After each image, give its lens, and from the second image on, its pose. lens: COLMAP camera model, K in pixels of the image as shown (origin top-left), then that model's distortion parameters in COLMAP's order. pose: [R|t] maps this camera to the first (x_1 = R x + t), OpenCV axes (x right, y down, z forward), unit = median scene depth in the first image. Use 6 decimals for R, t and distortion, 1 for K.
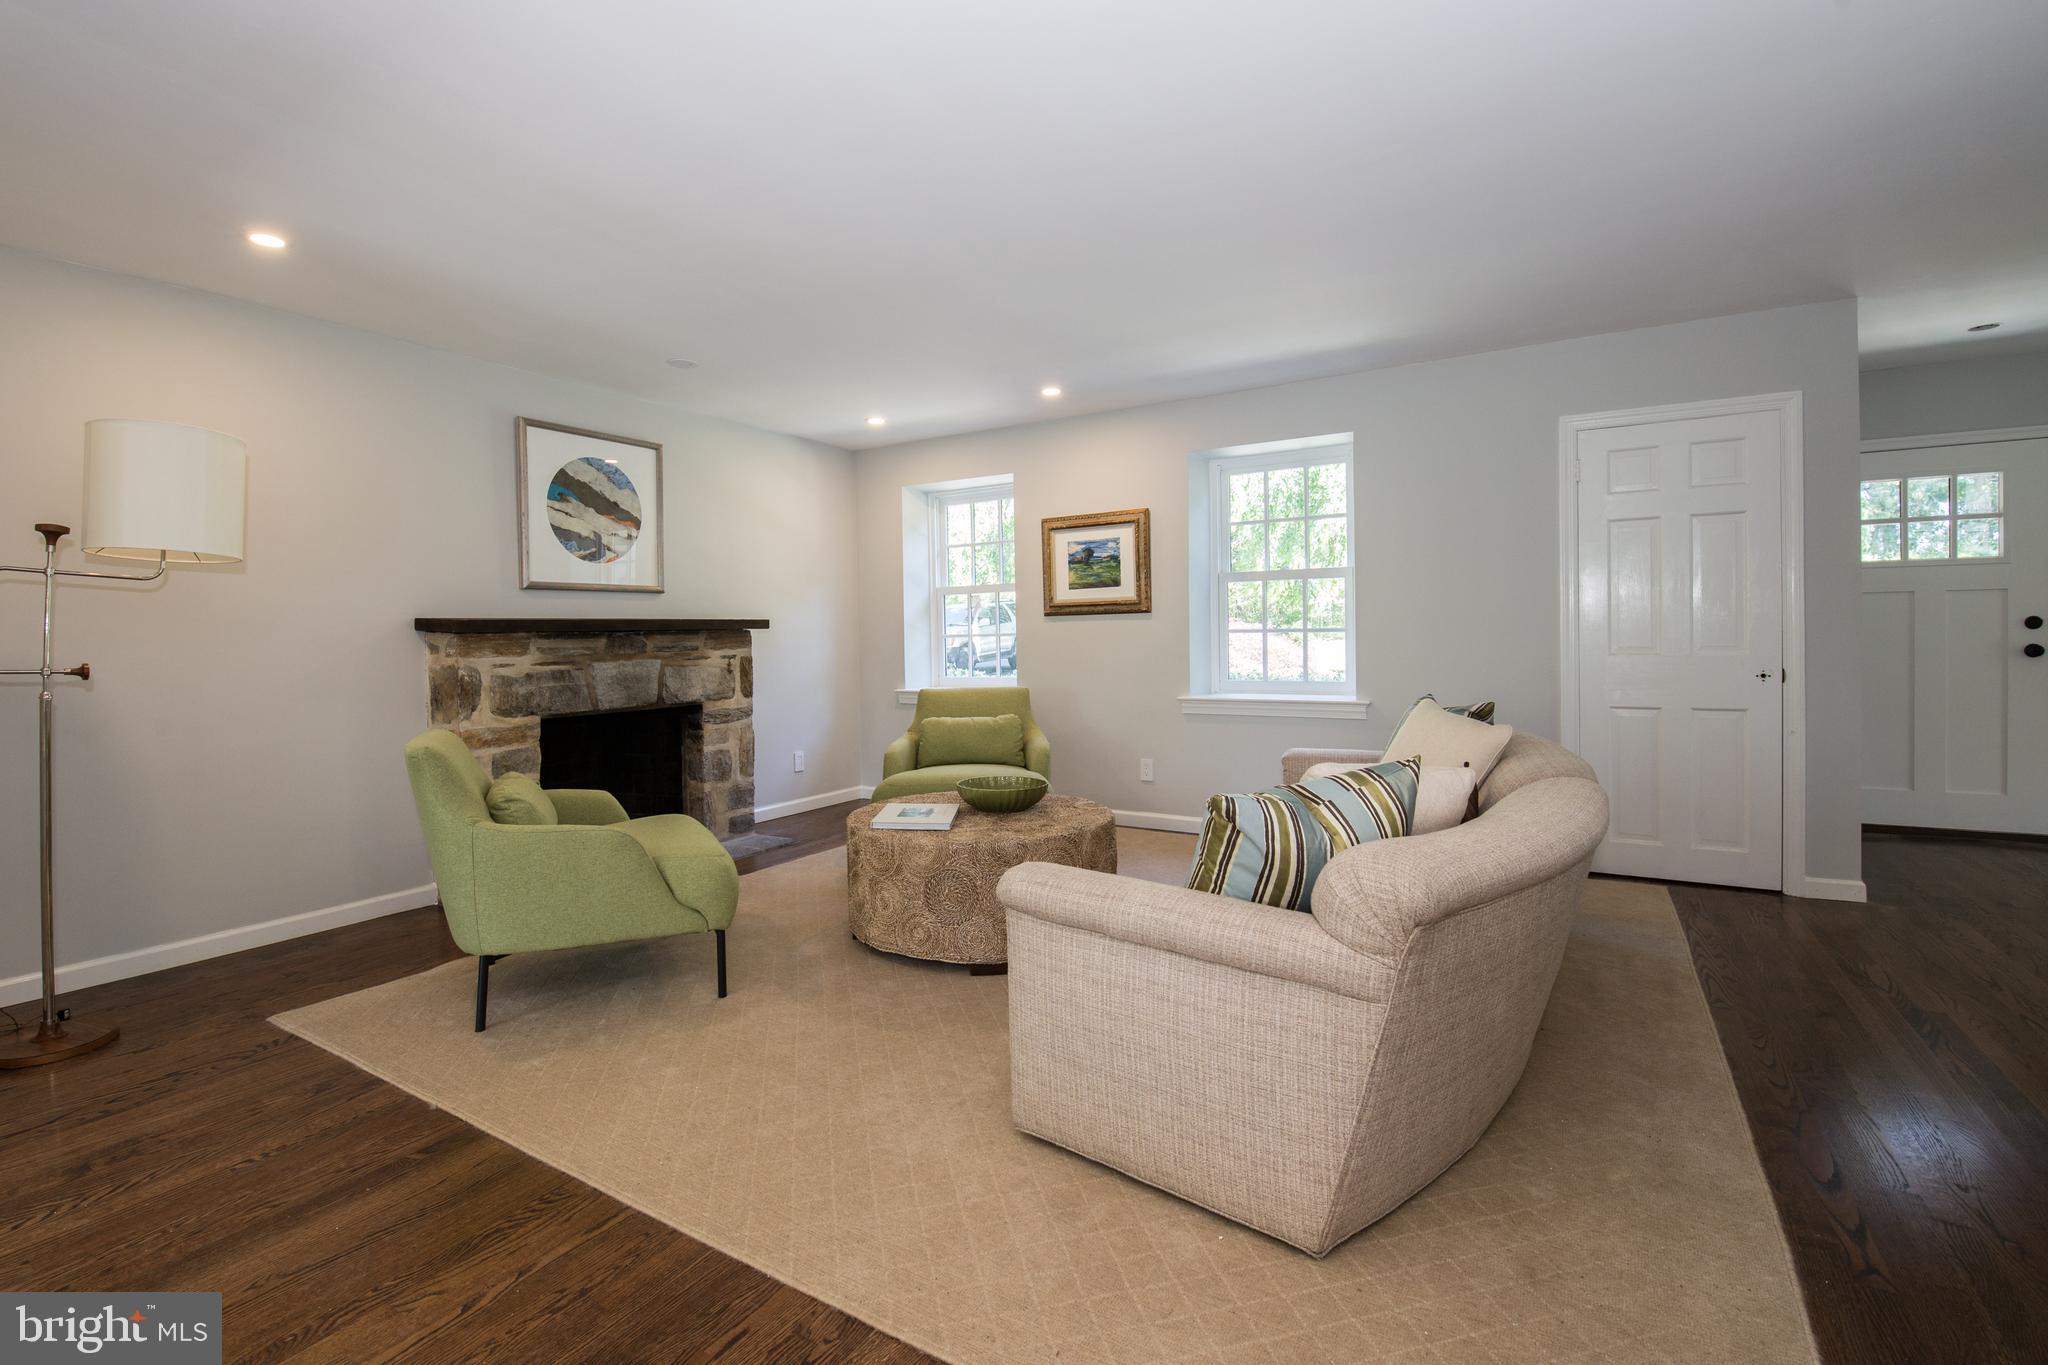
lens RADIAL K [[901.4, 0, 1062.0], [0, 901.4, 631.5], [0, 0, 1]] dist [-0.007910, -0.004585]
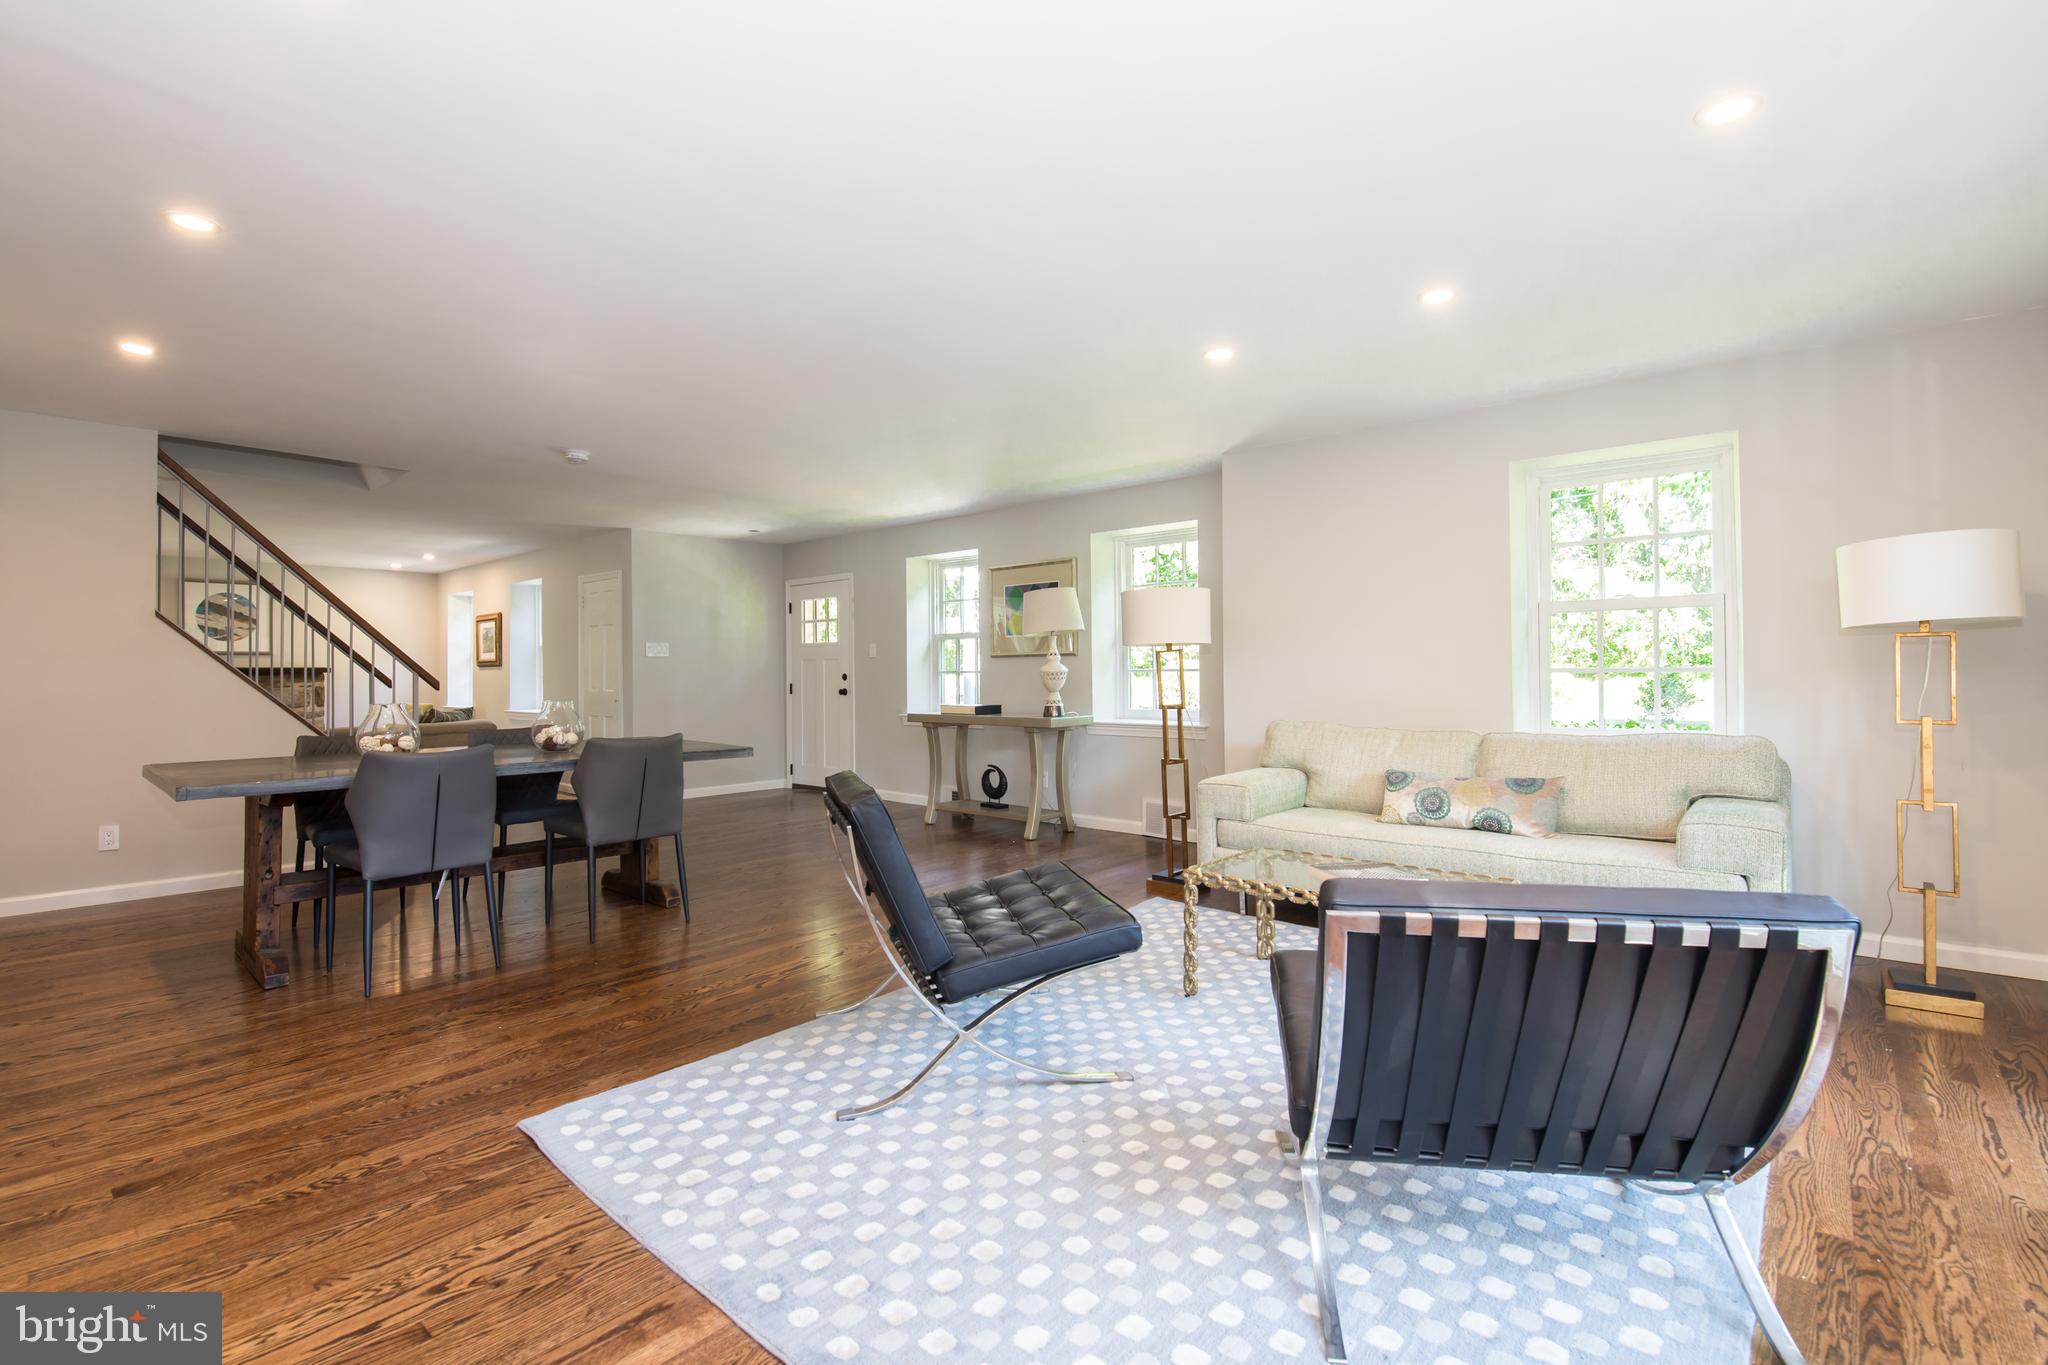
lens RADIAL K [[932.6, 0, 1014.5], [0, 932.6, 672.1], [0, 0, 1]] dist [0.016860, 0.000218]
pose [[0.980134, 0.011820, -0.197986, 1.762677], [-0.012712, 0.999914, -0.003233, -0.018176], [0.197931, 0.005685, 0.980200, -0.838212]]
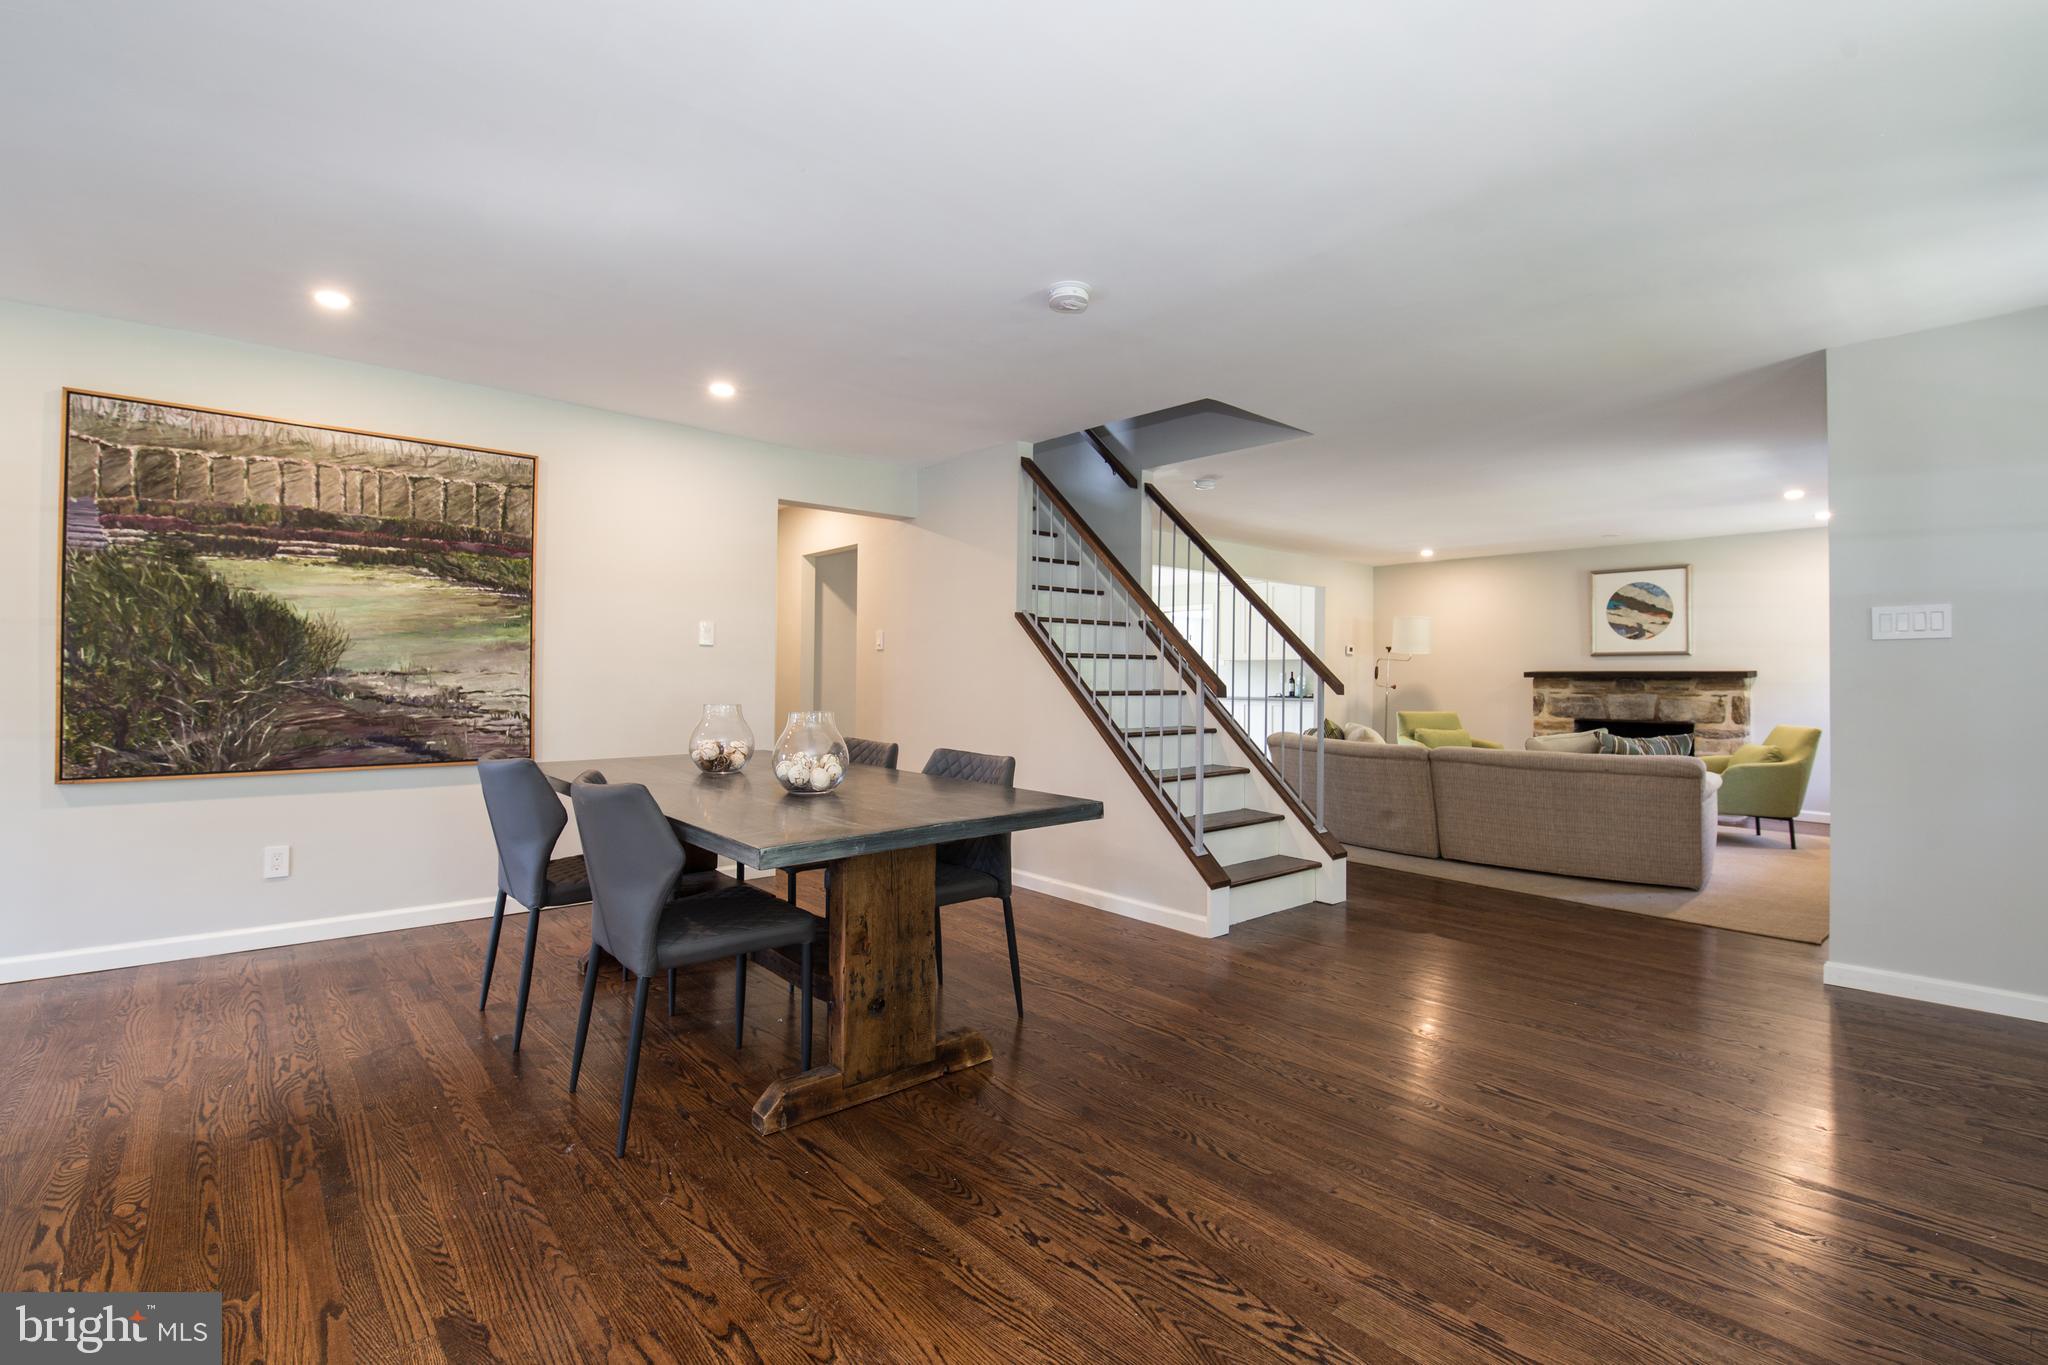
lens RADIAL K [[932.6, 0, 1021.5], [0, 932.6, 675.3], [0, 0, 1]] dist [0.016860, 0.000218]
pose [[-0.325344, 0.005823, -0.945578, 1.641542], [-0.008218, 0.999926, 0.008985, -0.011894], [0.945560, 0.010694, -0.325272, 0.434817]]
